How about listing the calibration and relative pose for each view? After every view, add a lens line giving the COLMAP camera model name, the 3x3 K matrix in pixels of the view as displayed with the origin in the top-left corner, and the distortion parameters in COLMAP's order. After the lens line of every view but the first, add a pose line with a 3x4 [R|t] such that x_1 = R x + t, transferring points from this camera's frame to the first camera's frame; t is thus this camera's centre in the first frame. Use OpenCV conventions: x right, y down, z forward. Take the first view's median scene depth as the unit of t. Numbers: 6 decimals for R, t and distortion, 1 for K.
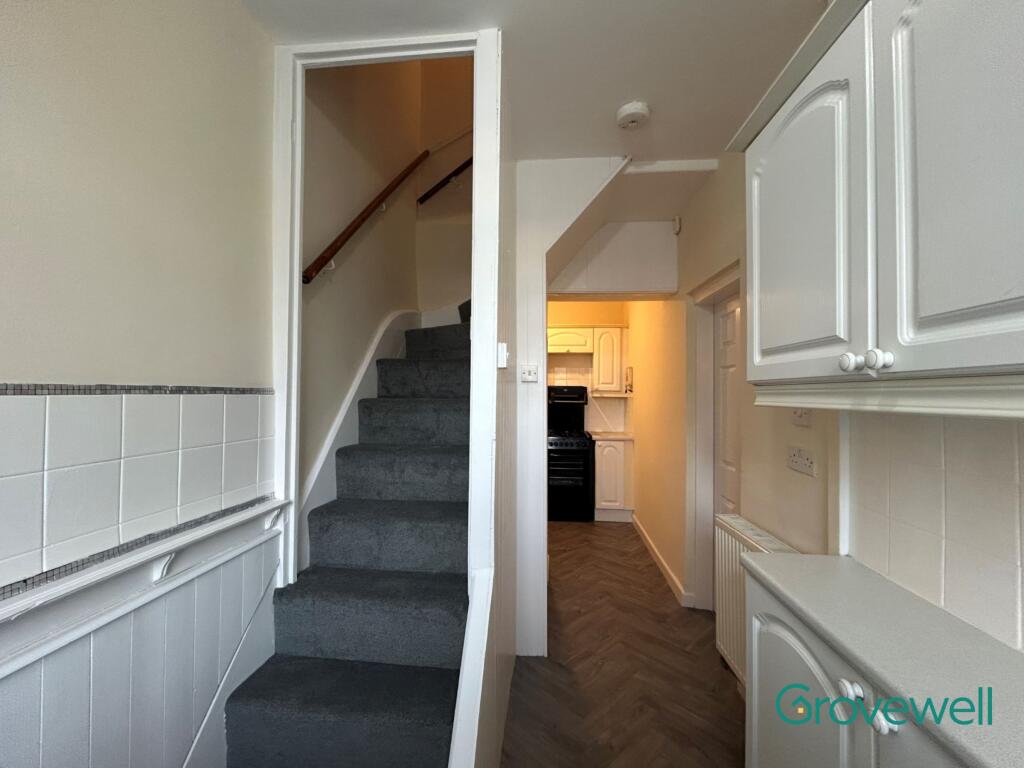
lens RADIAL K [[418.9, 0, 511.5], [0, 418.9, 385.2], [0, 0, 1]] dist [-0.002471, 0.000342]
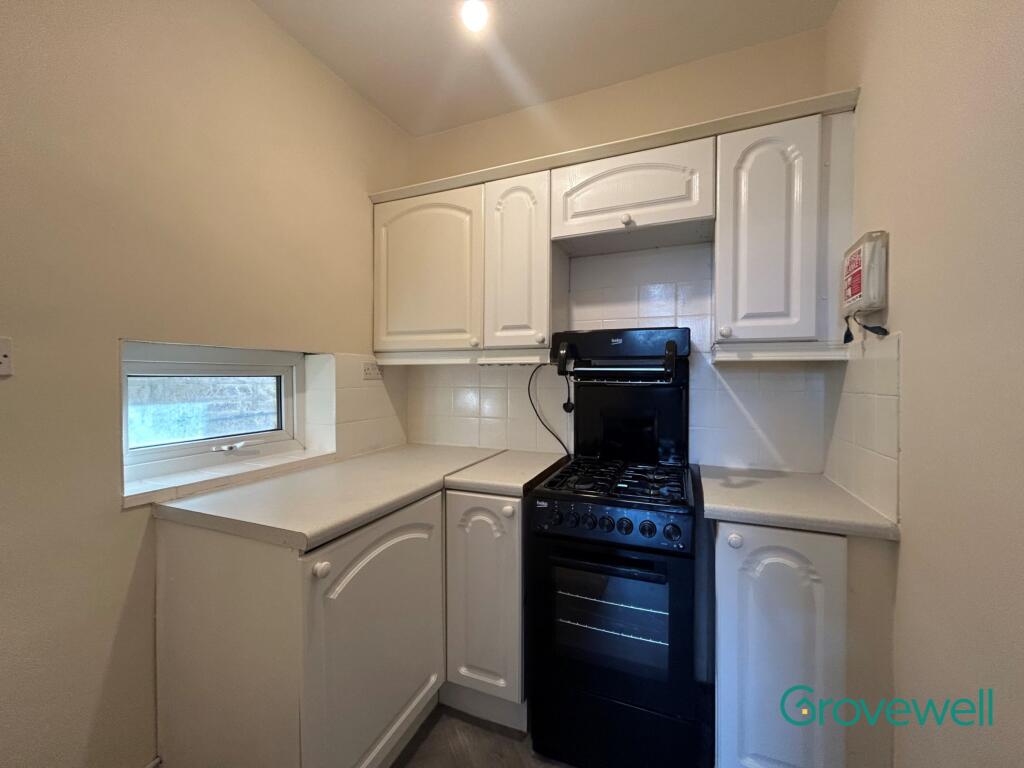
lens RADIAL K [[418.9, 0, 512.1], [0, 418.9, 383.7], [0, 0, 1]] dist [-0.002471, 0.000342]
pose [[0.956024, -0.001526, -0.293285, 0.144239], [0.010040, 0.999571, 0.027527, 0.033983], [0.293117, -0.029261, 0.955629, 0.665657]]
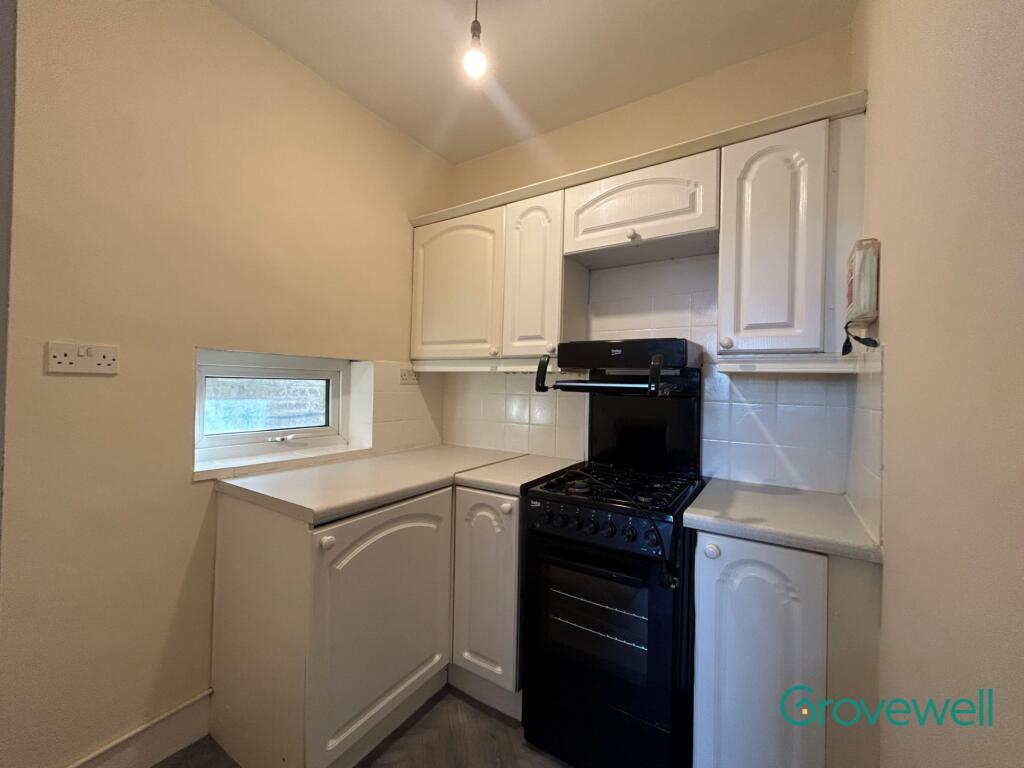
lens RADIAL K [[418.9, 0, 514.2], [0, 418.9, 382.9], [0, 0, 1]] dist [-0.002471, 0.000342]
pose [[0.890125, 0.009909, -0.455609, 0.203927], [-0.008697, 0.999951, 0.004756, 0.035181], [0.455634, -0.000271, 0.890167, 0.664372]]
